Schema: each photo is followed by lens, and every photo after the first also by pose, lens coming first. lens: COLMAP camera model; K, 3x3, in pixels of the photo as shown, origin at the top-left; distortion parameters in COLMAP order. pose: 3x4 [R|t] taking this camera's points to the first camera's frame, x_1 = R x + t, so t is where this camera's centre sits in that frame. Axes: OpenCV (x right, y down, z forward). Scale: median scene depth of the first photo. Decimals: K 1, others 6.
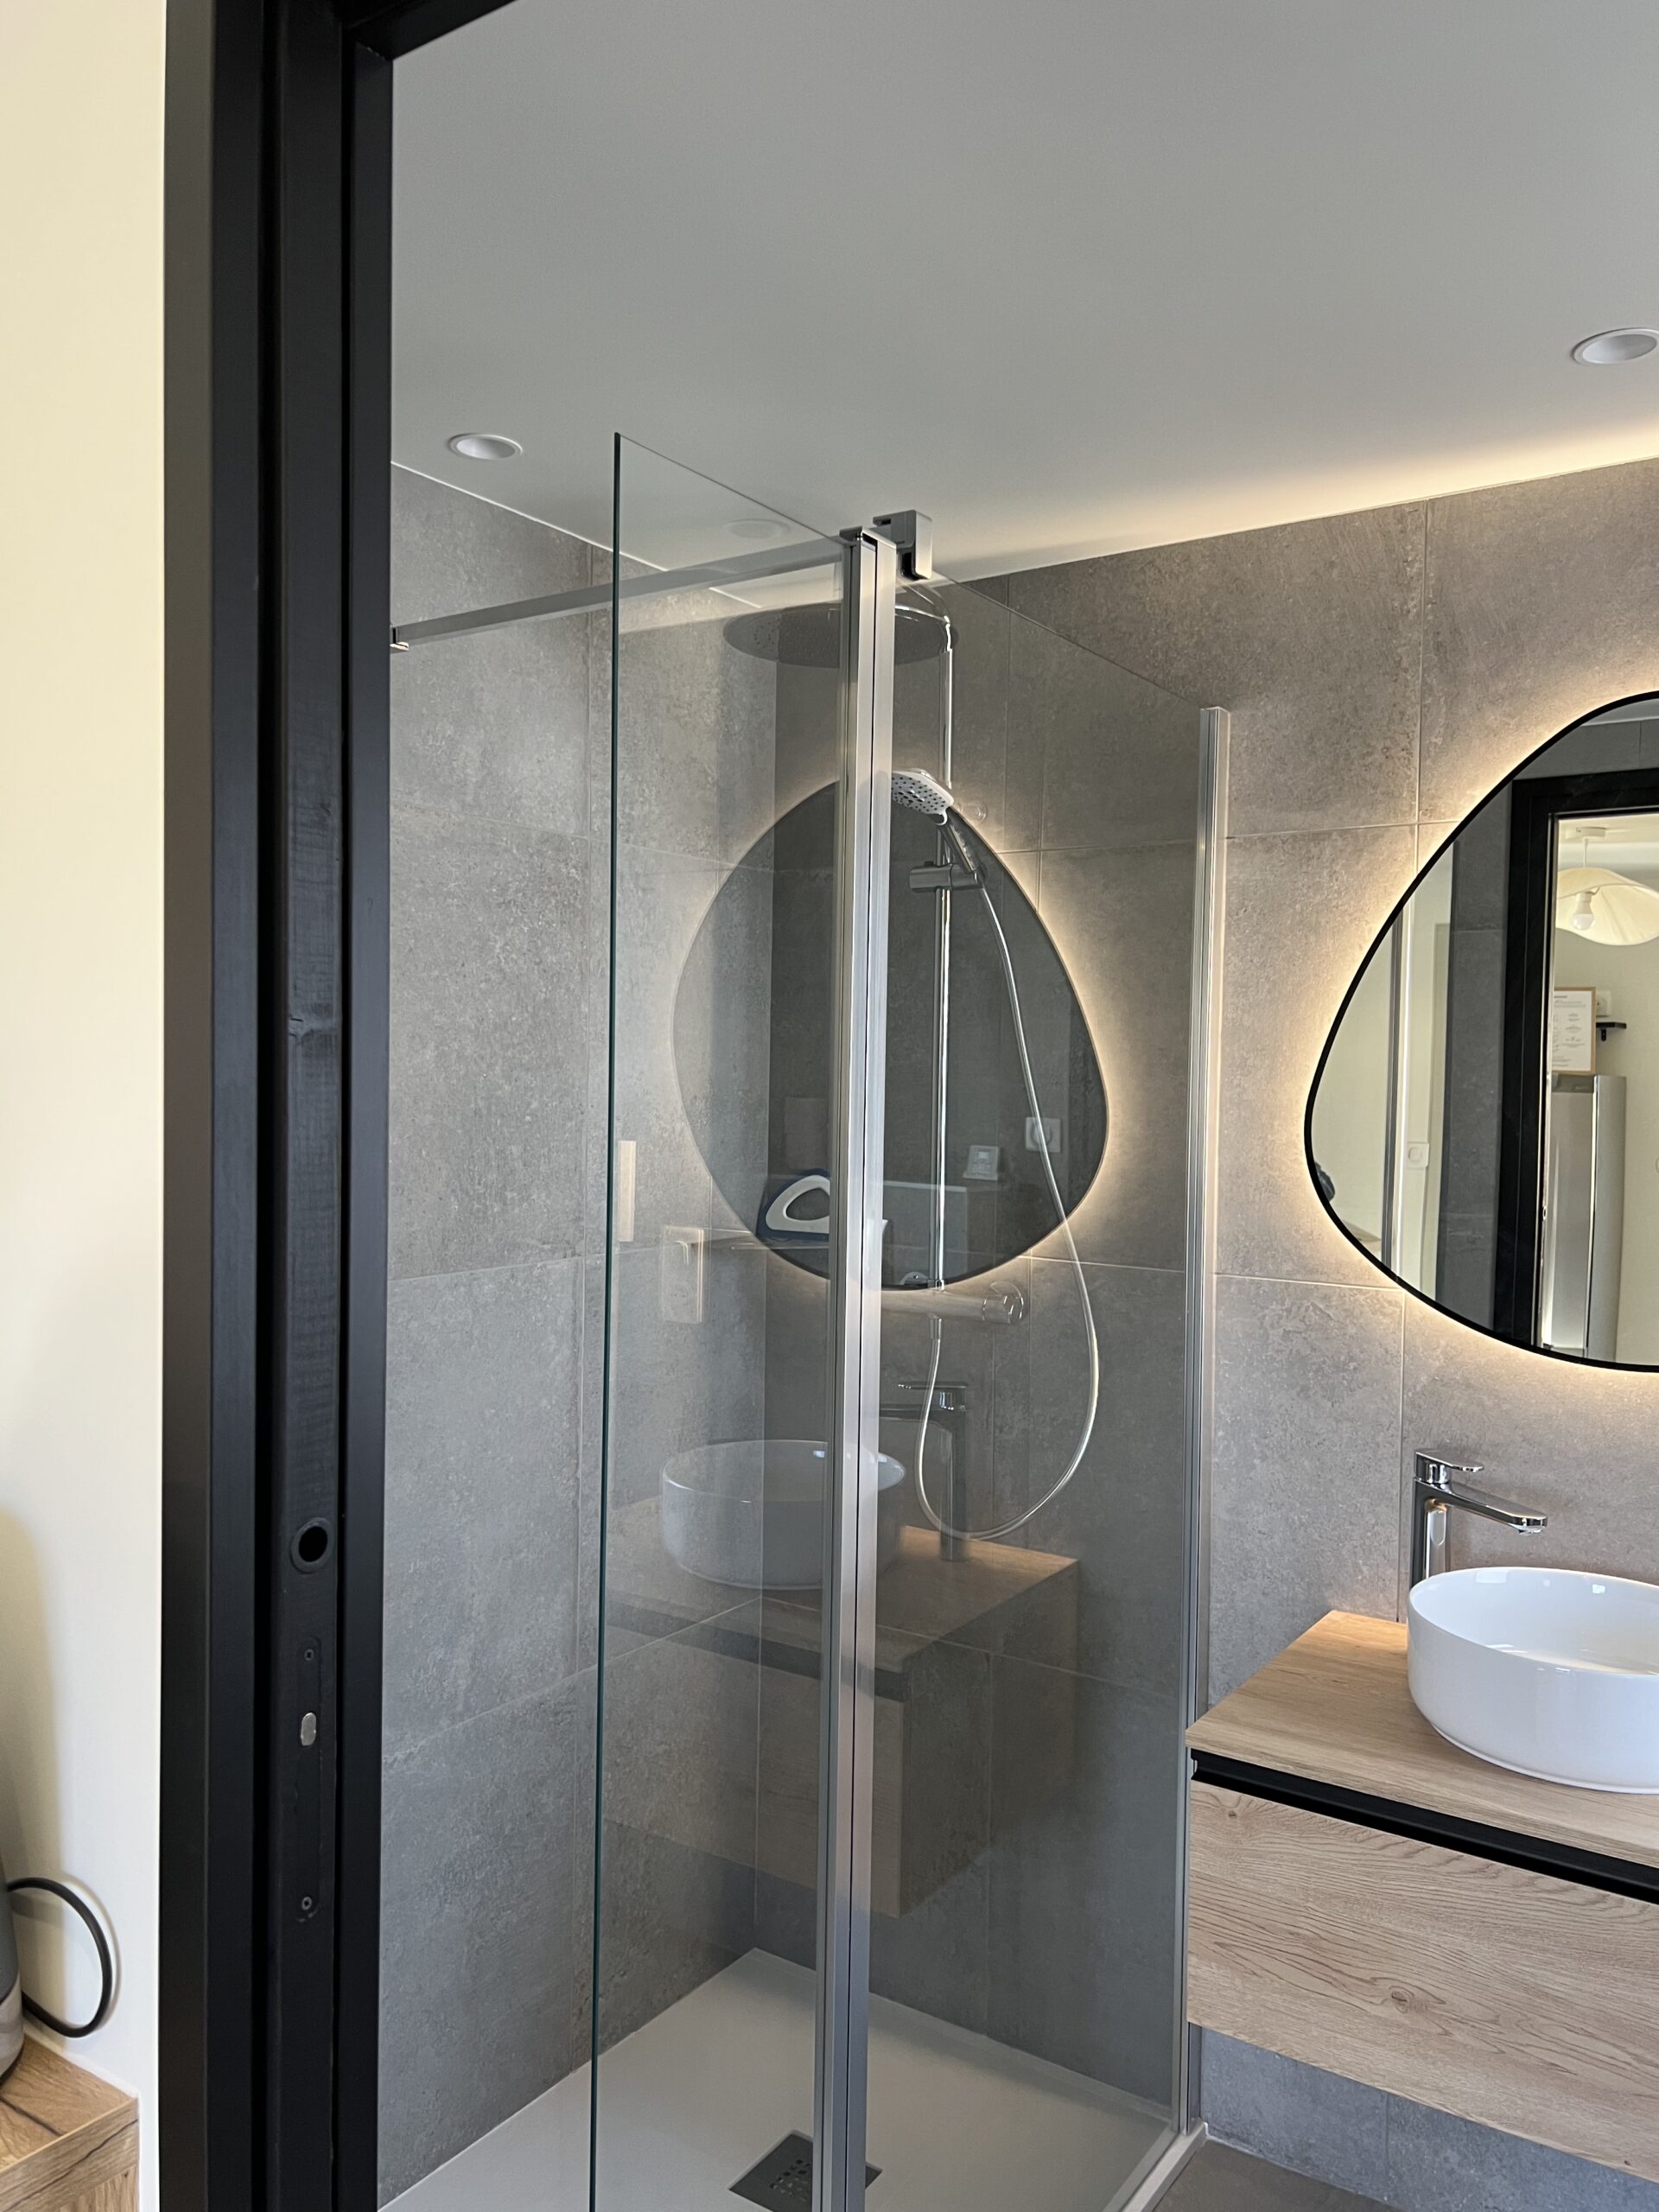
lens RADIAL K [[1660.6, 0, 829.5], [0, 1660.6, 1106.0], [0, 0, 1]] dist [0.043478, -0.041505]
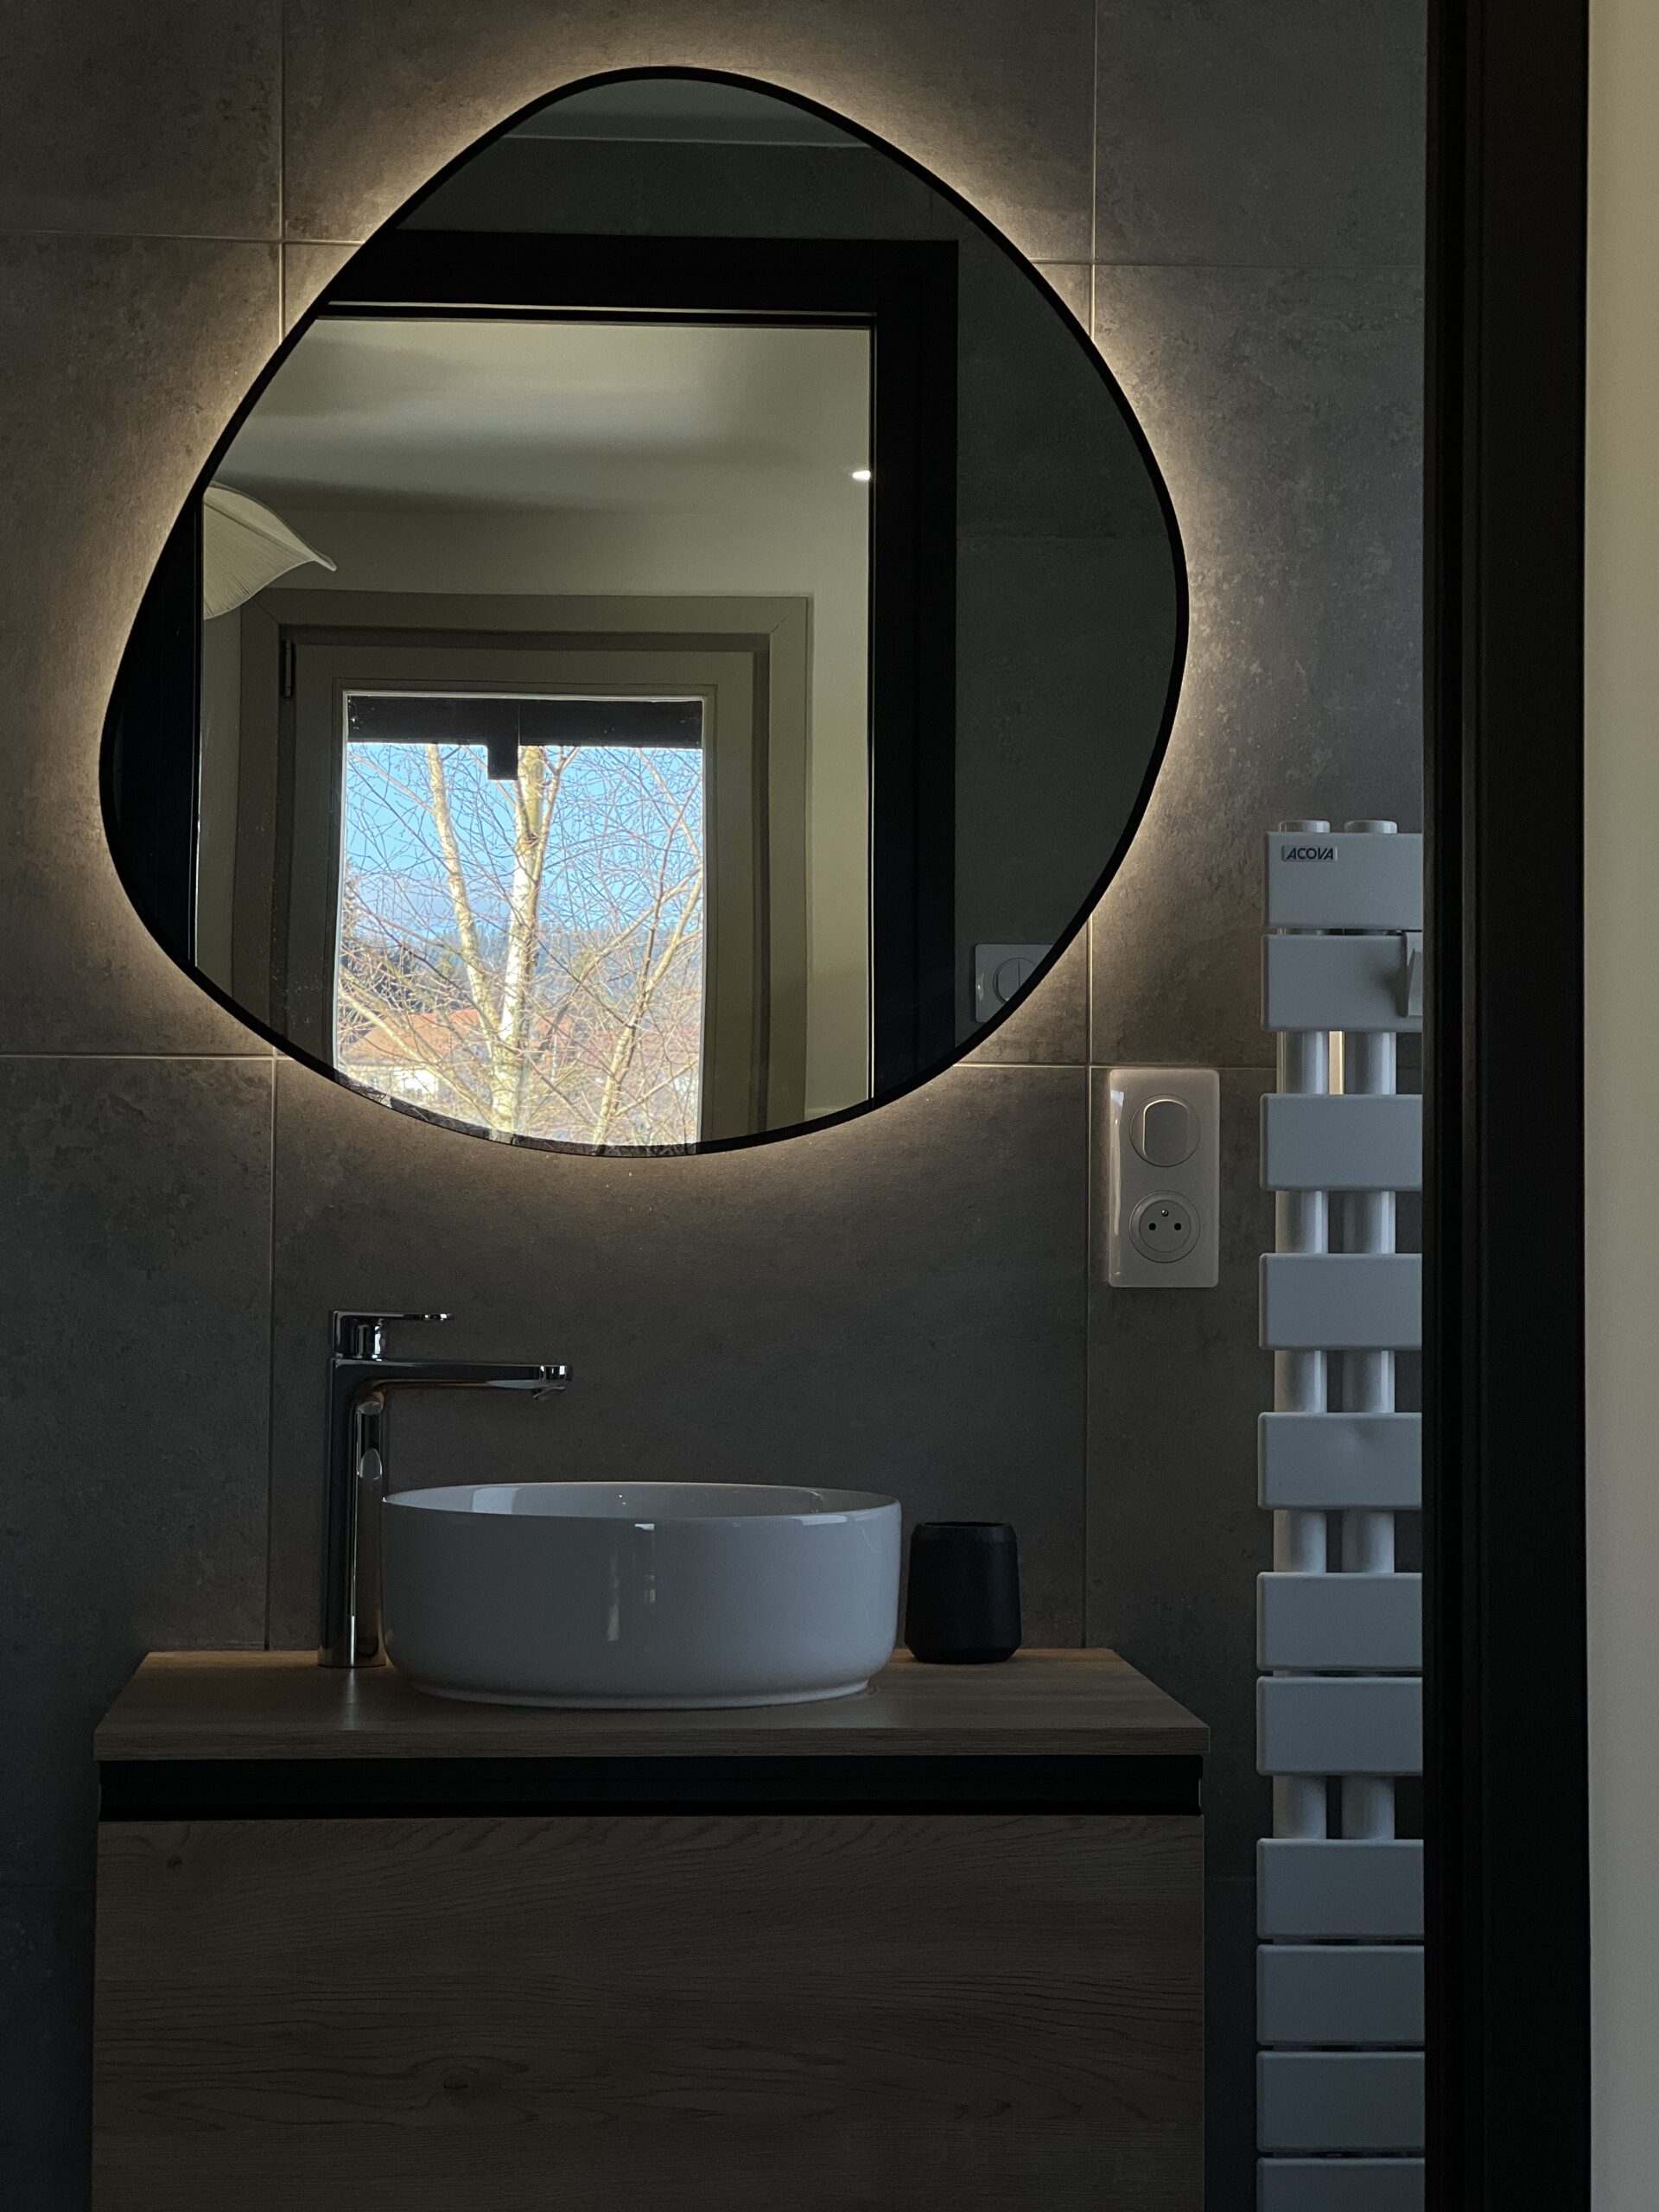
lens RADIAL K [[4953.0, 0, 829.5], [0, 4953.0, 1106.0], [0, 0, 1]] dist [0.149802, 0.314891]
pose [[0.762762, 0.016396, 0.646471, -0.602792], [0.021779, 0.998460, -0.051020, 0.217340], [-0.646312, 0.052995, 0.761230, -0.405518]]
